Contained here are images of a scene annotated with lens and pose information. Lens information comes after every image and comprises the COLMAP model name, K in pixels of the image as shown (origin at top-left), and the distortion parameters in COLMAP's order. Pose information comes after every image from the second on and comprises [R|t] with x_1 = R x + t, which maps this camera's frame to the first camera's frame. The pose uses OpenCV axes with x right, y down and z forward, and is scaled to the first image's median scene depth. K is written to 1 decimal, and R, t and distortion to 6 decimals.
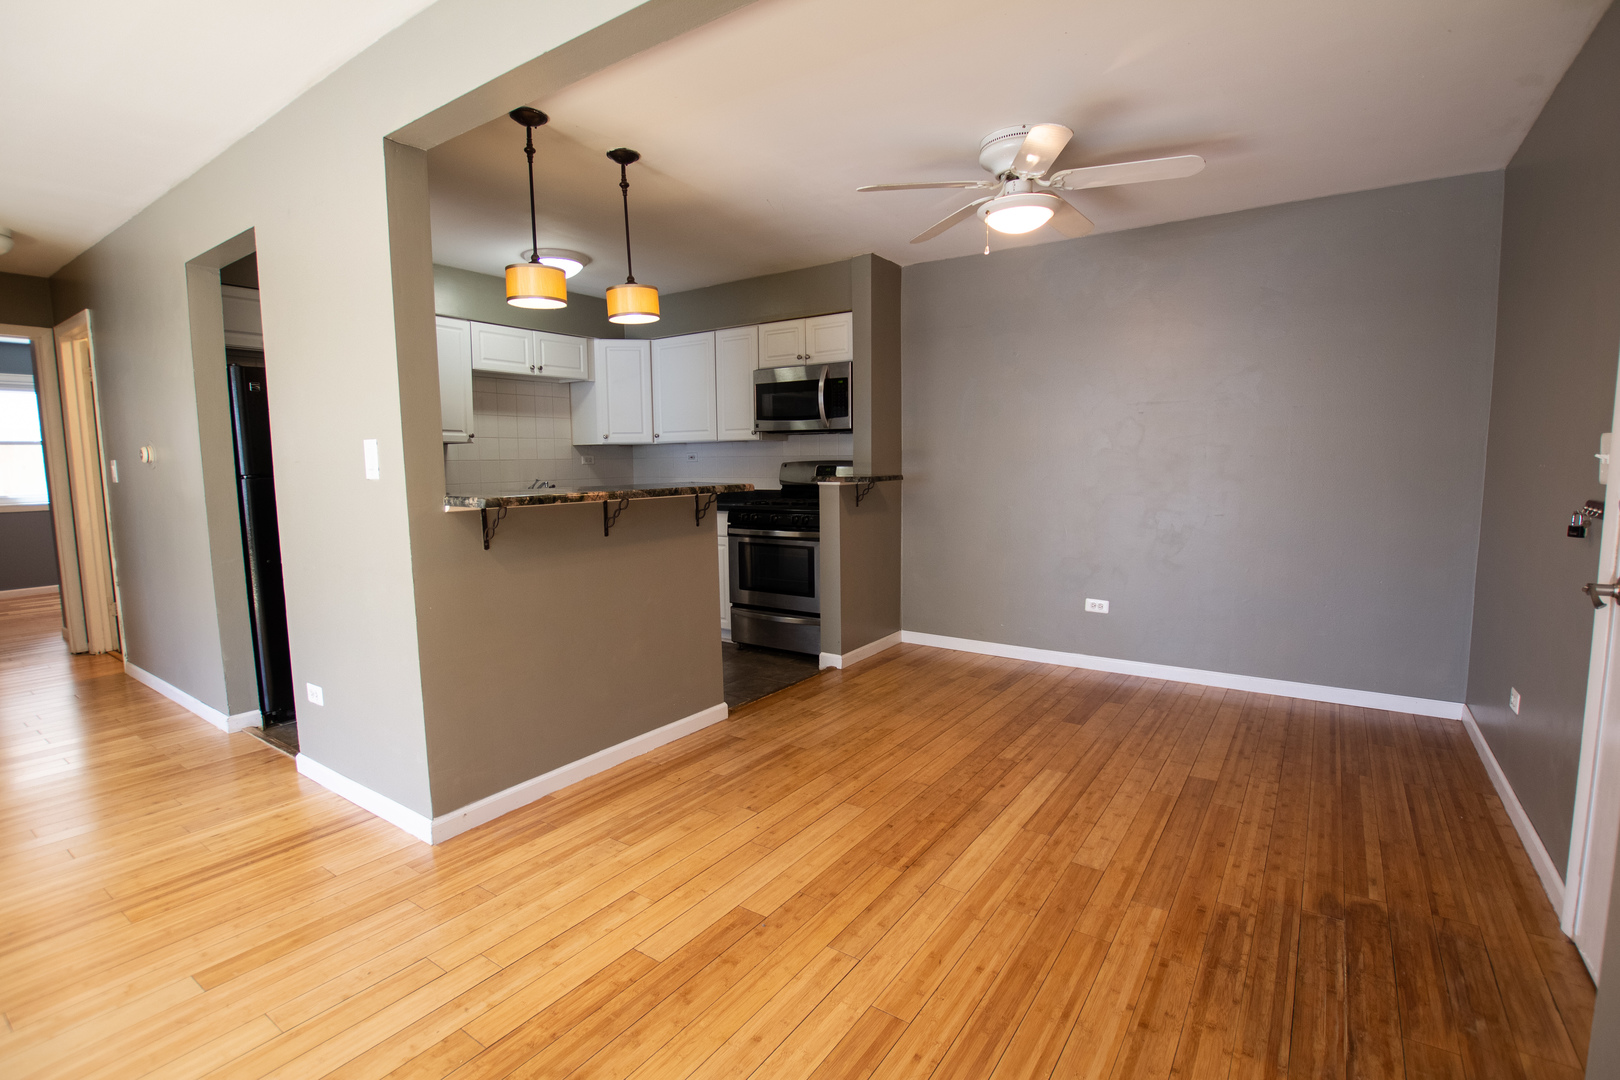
lens RADIAL K [[754.3, 0, 810.0], [0, 754.3, 540.0], [0, 0, 1]] dist [-0.032680, 0.001690]
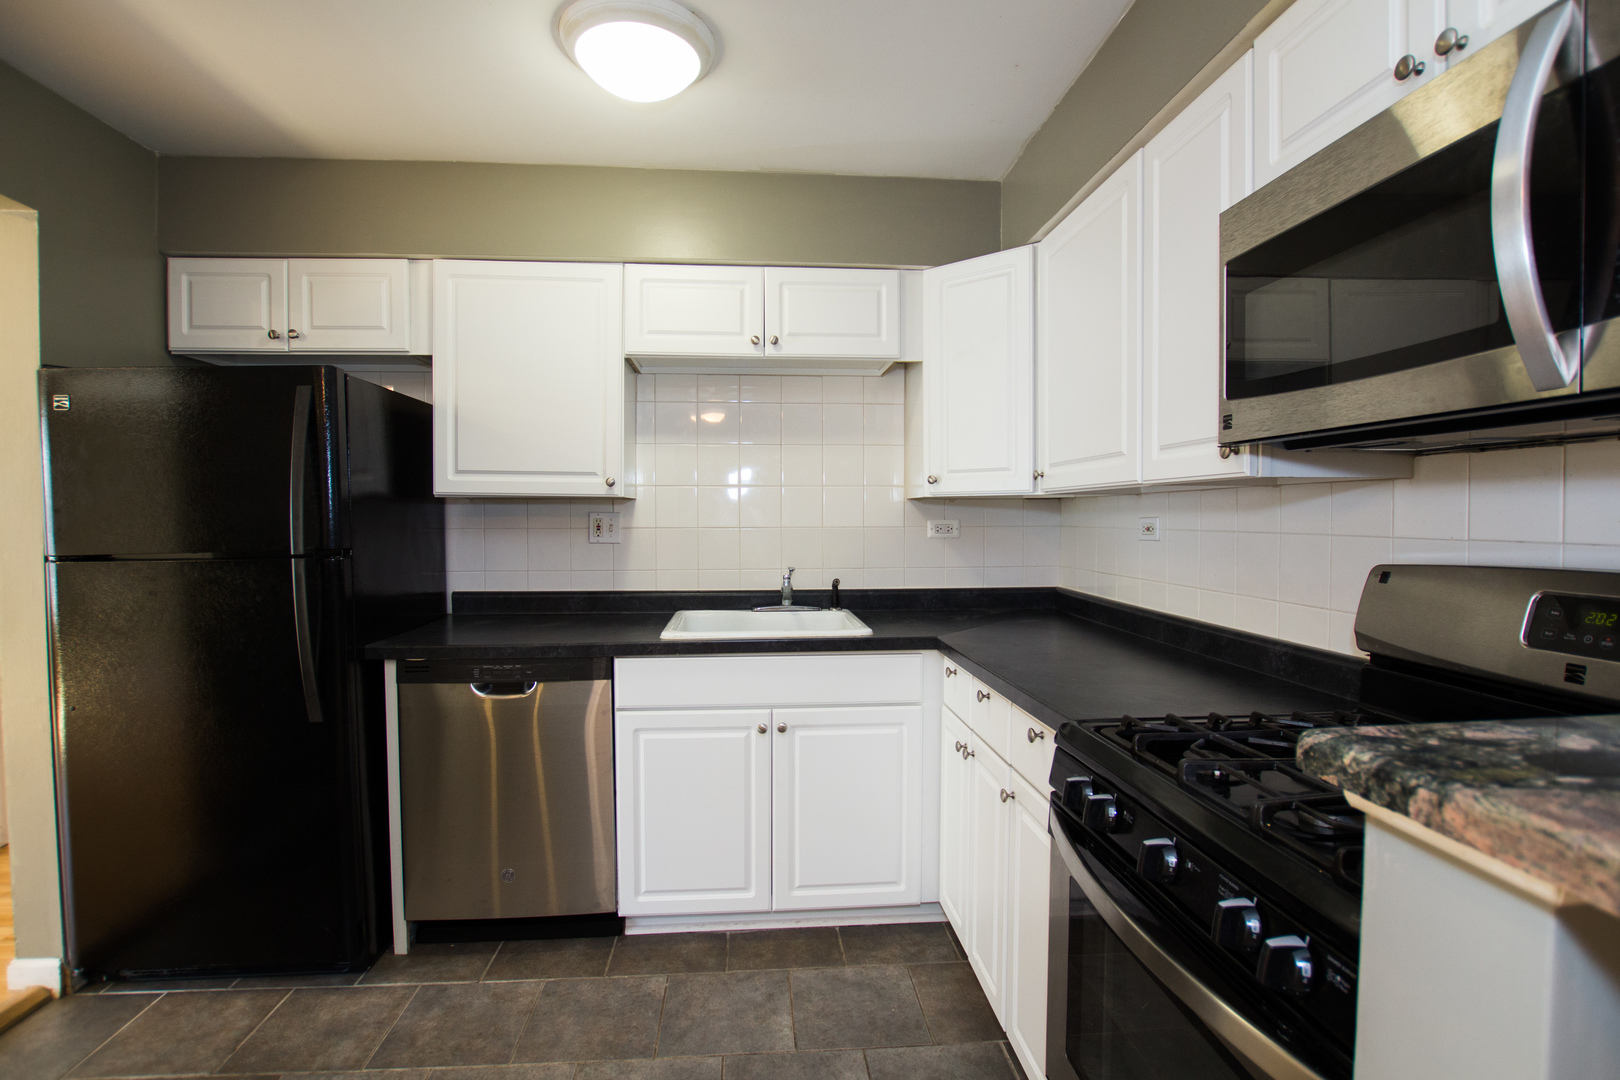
lens RADIAL K [[766.1, 0, 810.0], [0, 766.1, 540.0], [0, 0, 1]] dist [-0.034448, 0.000355]
pose [[0.631925, 0.035127, -0.774233, 0.058513], [-0.088943, 0.995659, -0.027421, -0.130764], [0.769909, 0.086191, 0.632307, 1.041759]]
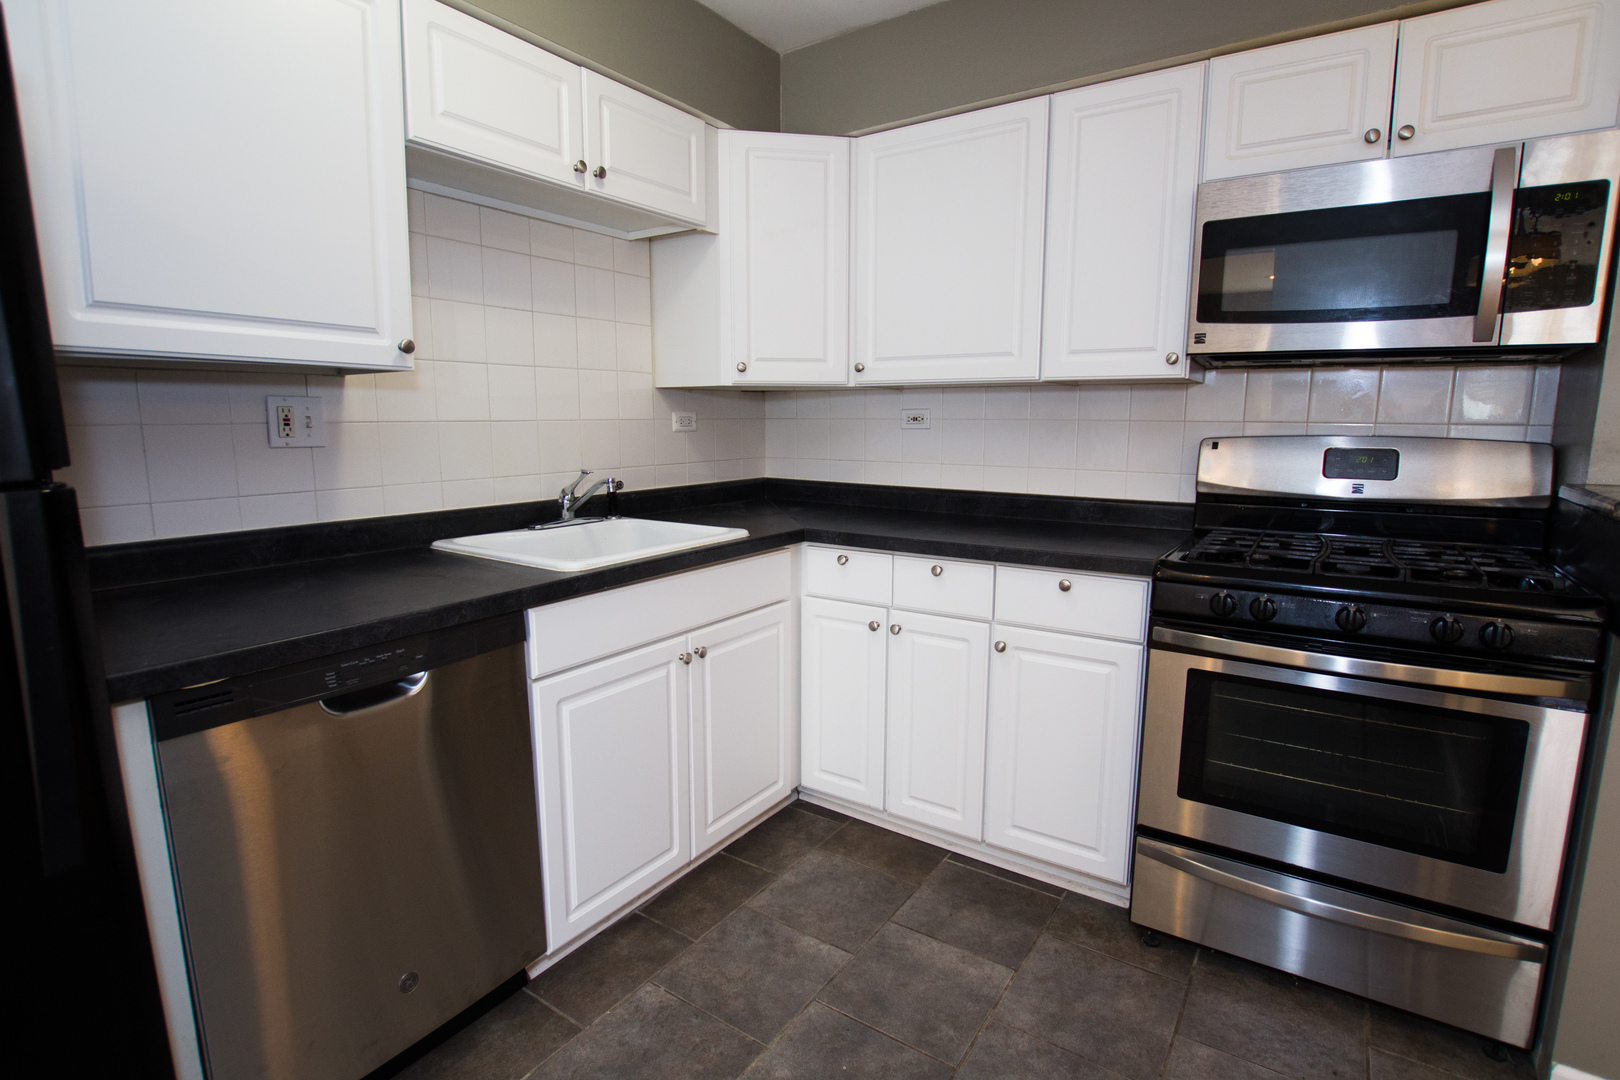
lens RADIAL K [[779.0, 0, 810.0], [0, 779.0, 540.0], [0, 0, 1]] dist [-0.036491, 0.000554]
pose [[0.999899, 0.012117, 0.007404, -0.372761], [-0.012466, 0.998721, 0.049010, -0.099088], [-0.006801, -0.049097, 0.998771, 0.886855]]
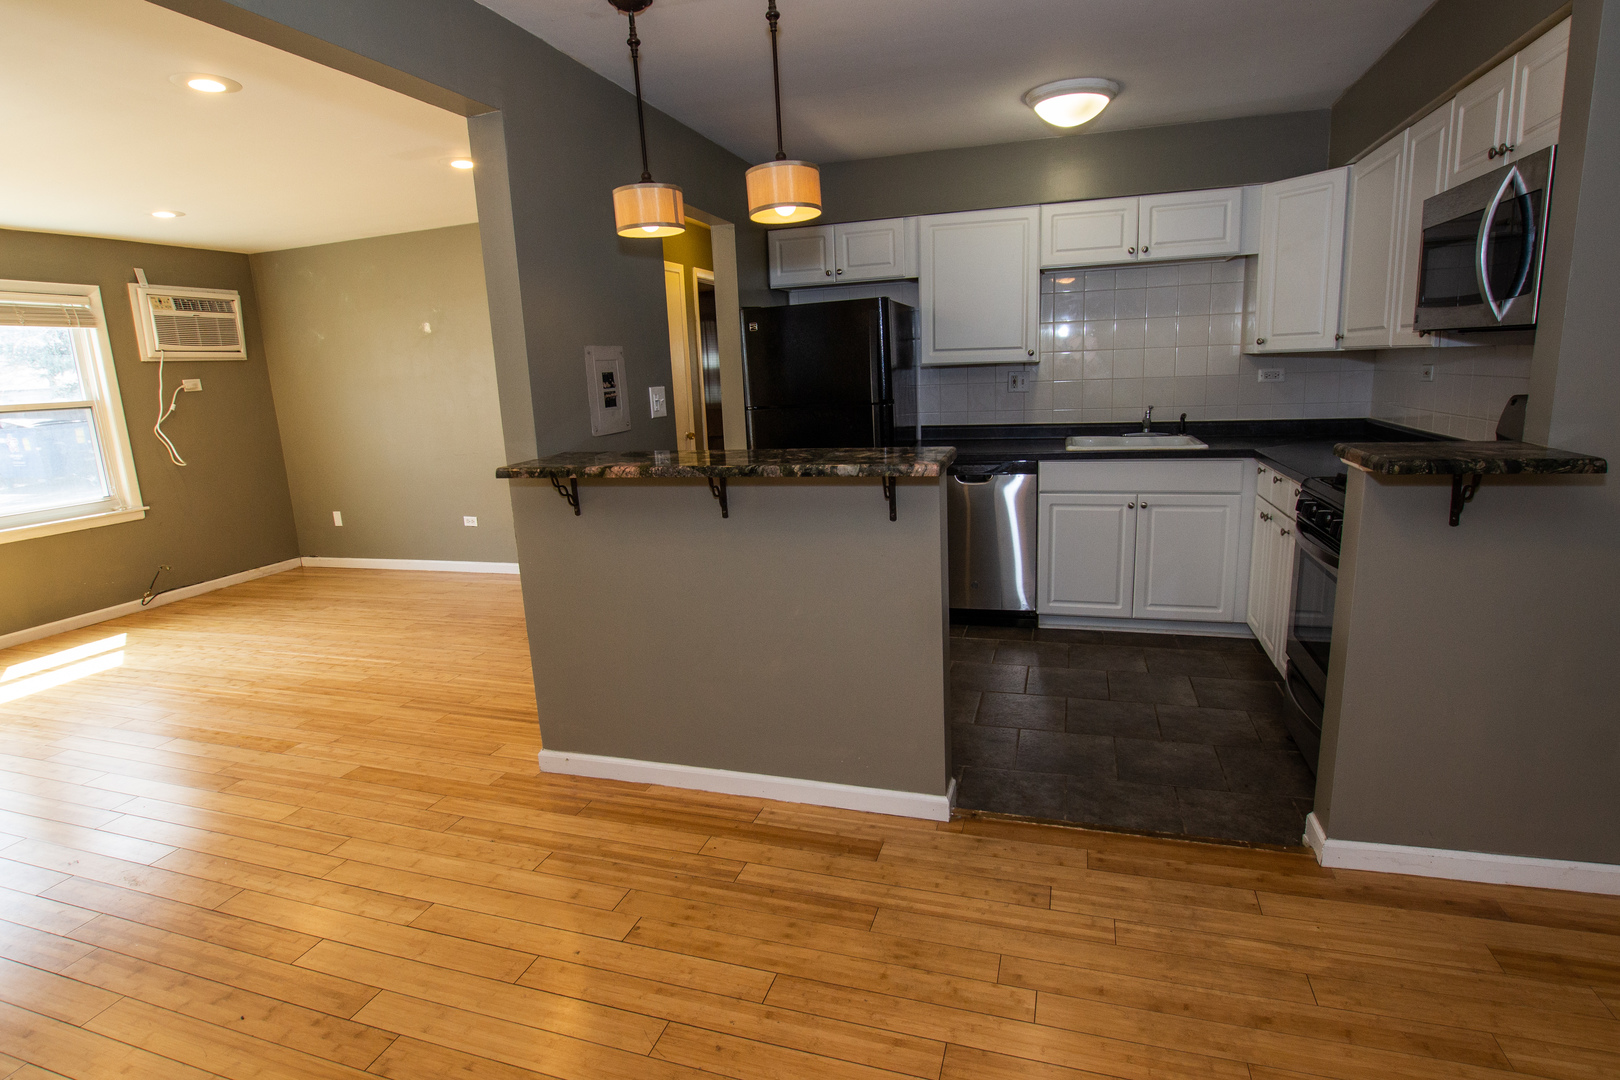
lens RADIAL K [[820.1, 0, 810.0], [0, 820.1, 540.0], [0, 0, 1]] dist [-0.033602, 0.002243]
pose [[0.294952, 0.195022, -0.935398, 0.460052], [-0.061501, 0.980795, 0.185094, -0.120263], [0.953531, 0.002934, 0.301282, 0.680277]]
